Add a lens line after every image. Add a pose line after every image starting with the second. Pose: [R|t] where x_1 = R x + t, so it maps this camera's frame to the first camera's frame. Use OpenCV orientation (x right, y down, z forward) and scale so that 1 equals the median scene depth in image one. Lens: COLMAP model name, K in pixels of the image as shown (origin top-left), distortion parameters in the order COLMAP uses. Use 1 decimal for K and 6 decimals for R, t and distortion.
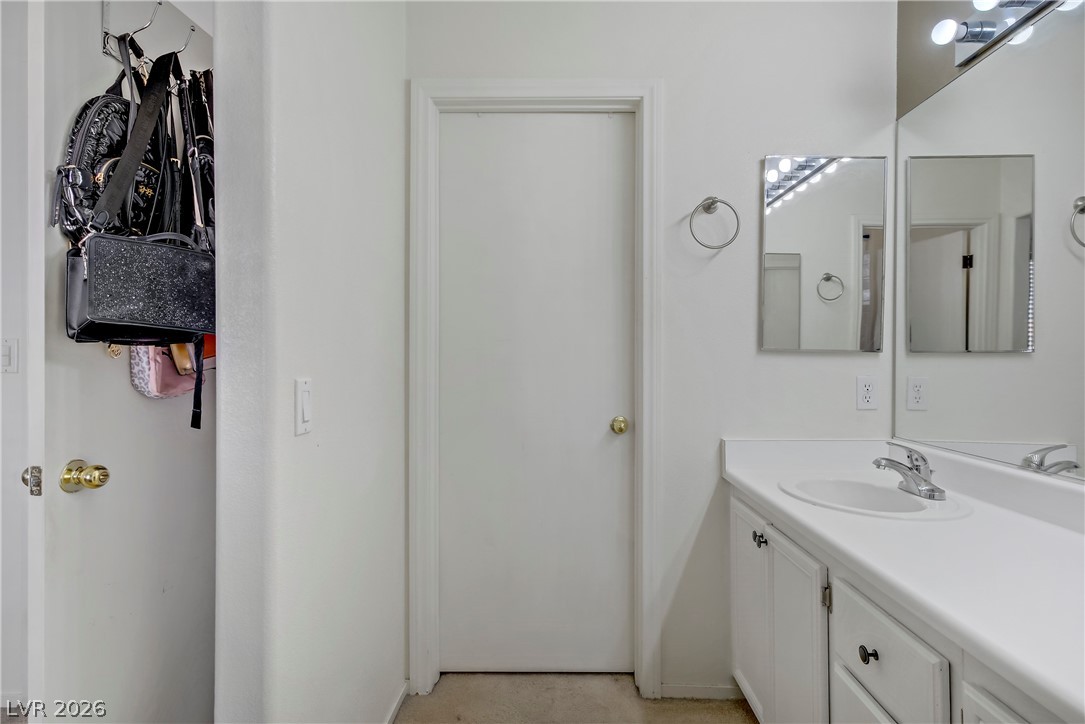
lens RADIAL K [[564.4, 0, 544.9], [0, 564.4, 358.4], [0, 0, 1]] dist [0.000964, 0.000239]
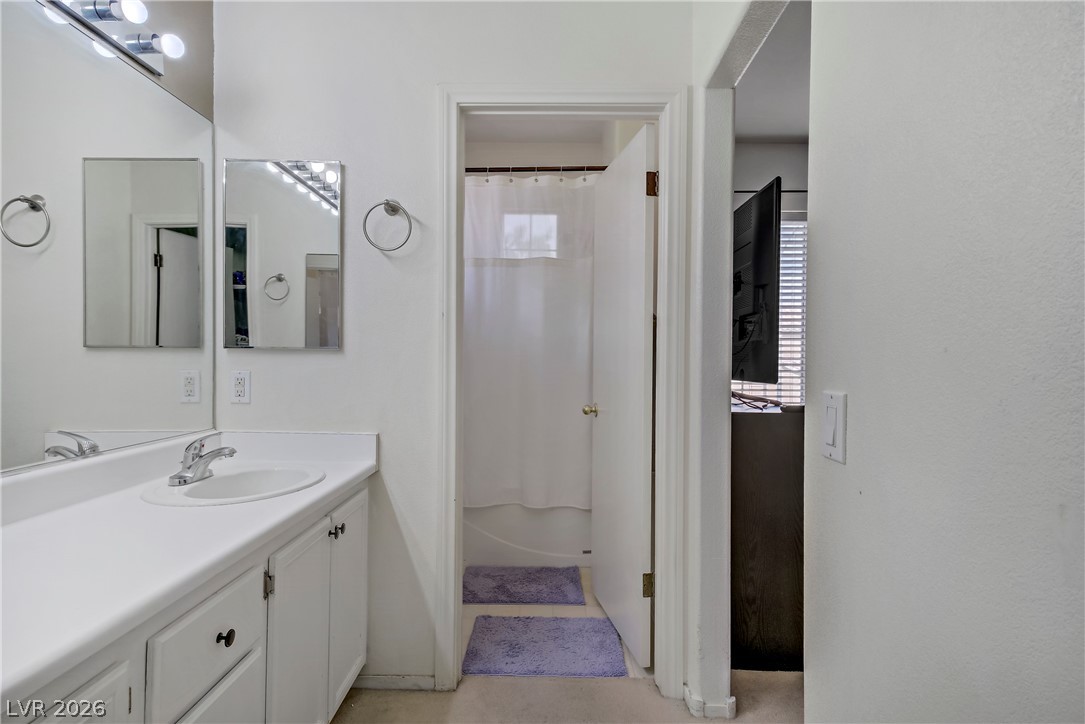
lens RADIAL K [[564.4, 0, 544.9], [0, 564.4, 358.4], [0, 0, 1]] dist [0.000964, 0.000239]
pose [[0.999940, 0.006152, 0.009048, 3.099038], [-0.006134, 0.999979, -0.001953, 0.016496], [-0.009060, 0.001898, 0.999957, -0.126442]]
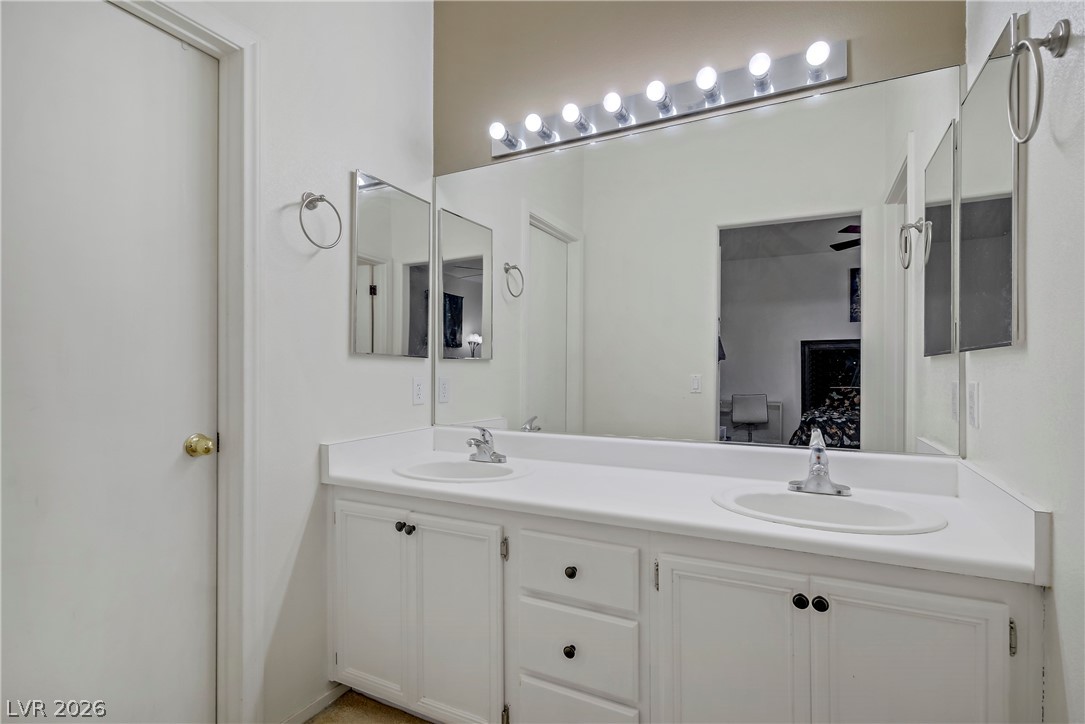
lens RADIAL K [[513.4, 0, 541.3], [0, 513.4, 364.8], [0, 0, 1]] dist [0.002007, 0.000196]
pose [[0.438675, 0.002055, 0.898643, -0.318293], [-0.001450, 0.999998, -0.001579, 0.006354], [-0.898645, -0.000610, 0.438677, 0.267973]]
